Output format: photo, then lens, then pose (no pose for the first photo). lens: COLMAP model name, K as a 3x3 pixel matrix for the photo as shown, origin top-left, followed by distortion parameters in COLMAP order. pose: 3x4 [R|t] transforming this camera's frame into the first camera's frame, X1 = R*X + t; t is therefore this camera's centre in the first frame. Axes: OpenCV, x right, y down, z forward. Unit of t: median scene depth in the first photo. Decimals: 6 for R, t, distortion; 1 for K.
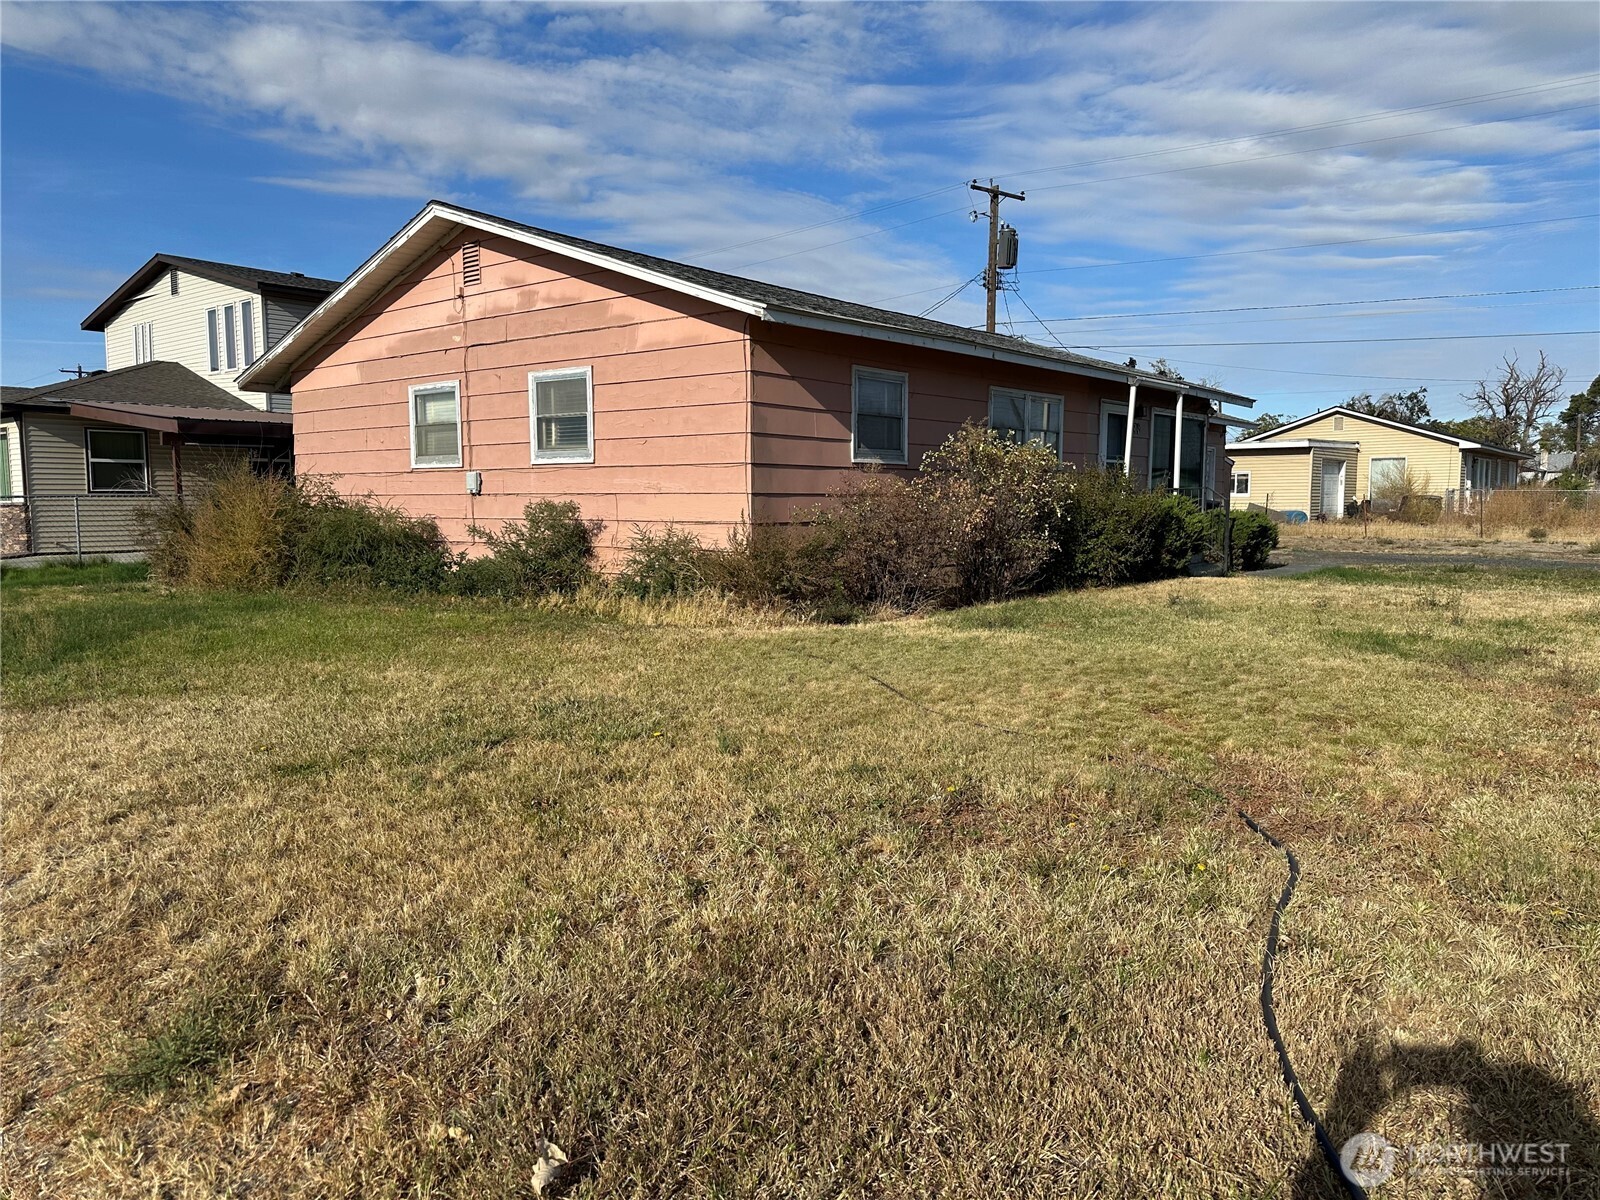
lens RADIAL K [[1129.4, 0, 799.4], [0, 1129.4, 601.4], [0, 0, 1]] dist [-0.003185, -0.000566]
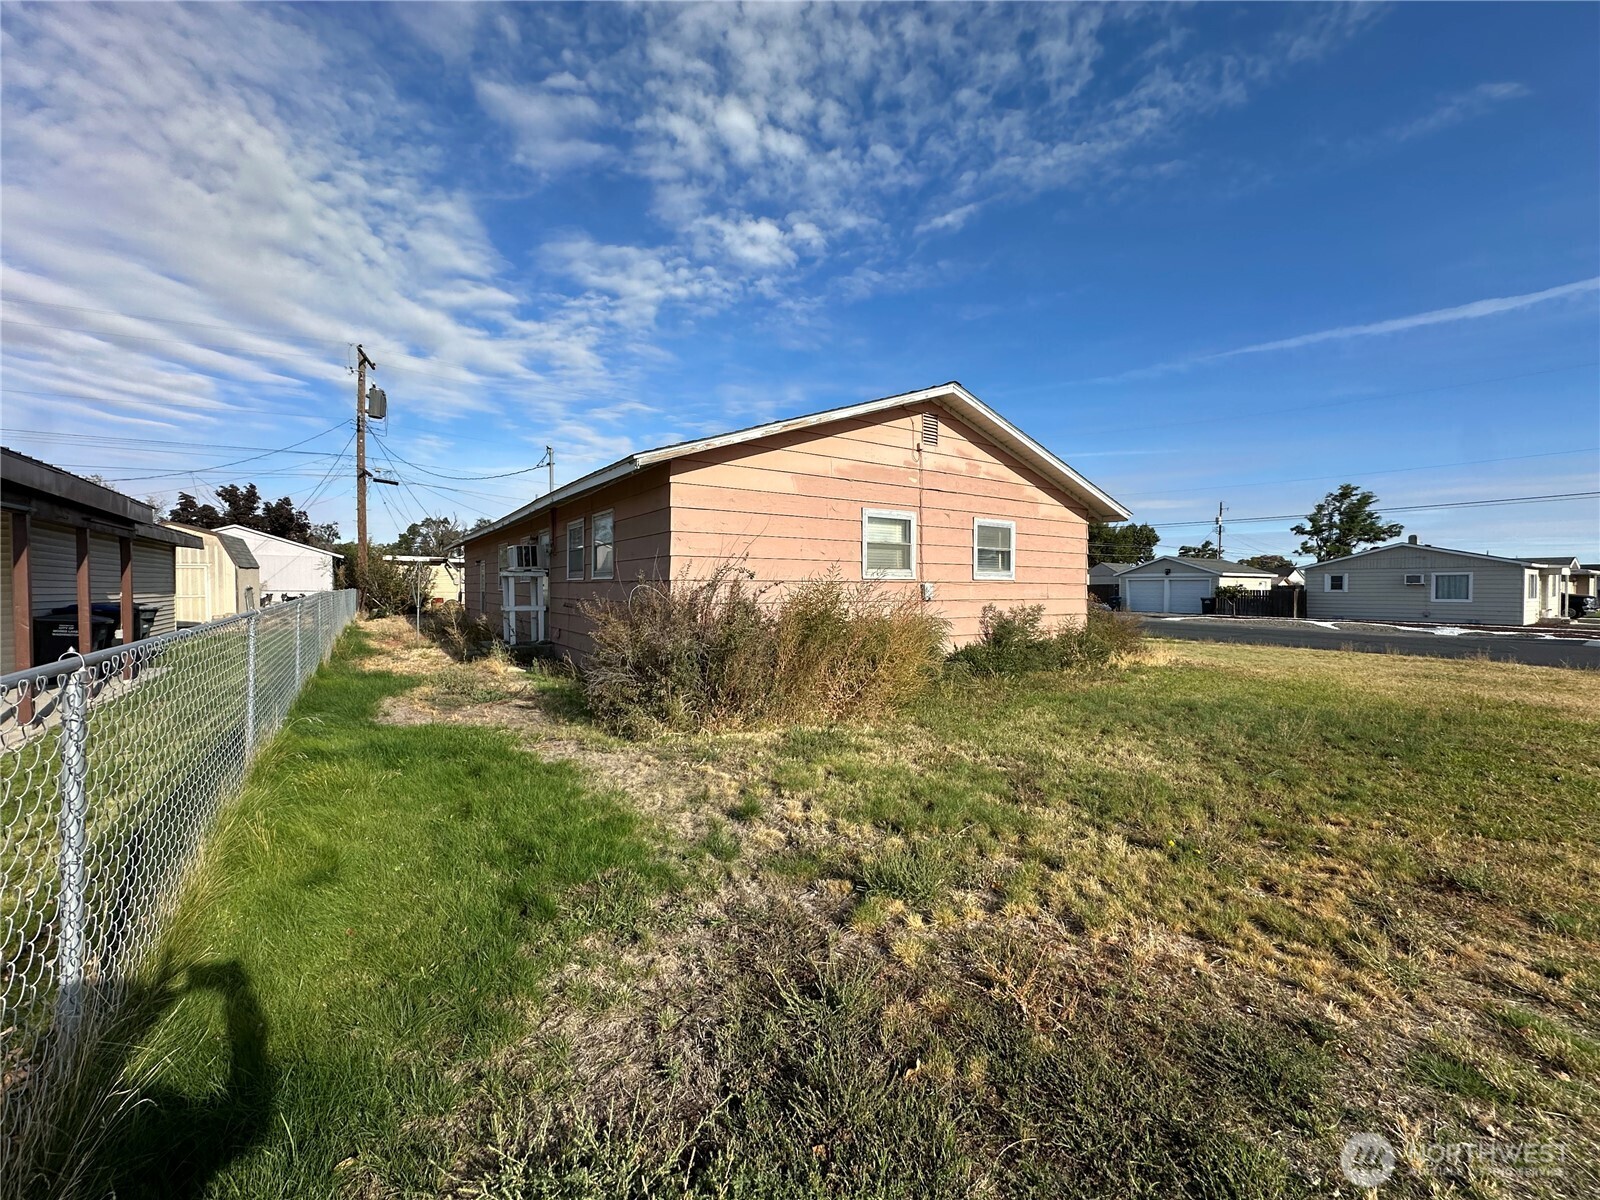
lens RADIAL K [[639.9, 0, 797.6], [0, 639.9, 603.4], [0, 0, 1]] dist [0.000088, -0.000053]
pose [[0.319299, -0.016877, 0.947504, -1.089668], [0.081883, 0.996593, -0.009842, -0.098891], [-0.944110, 0.080727, 0.319593, 0.938626]]
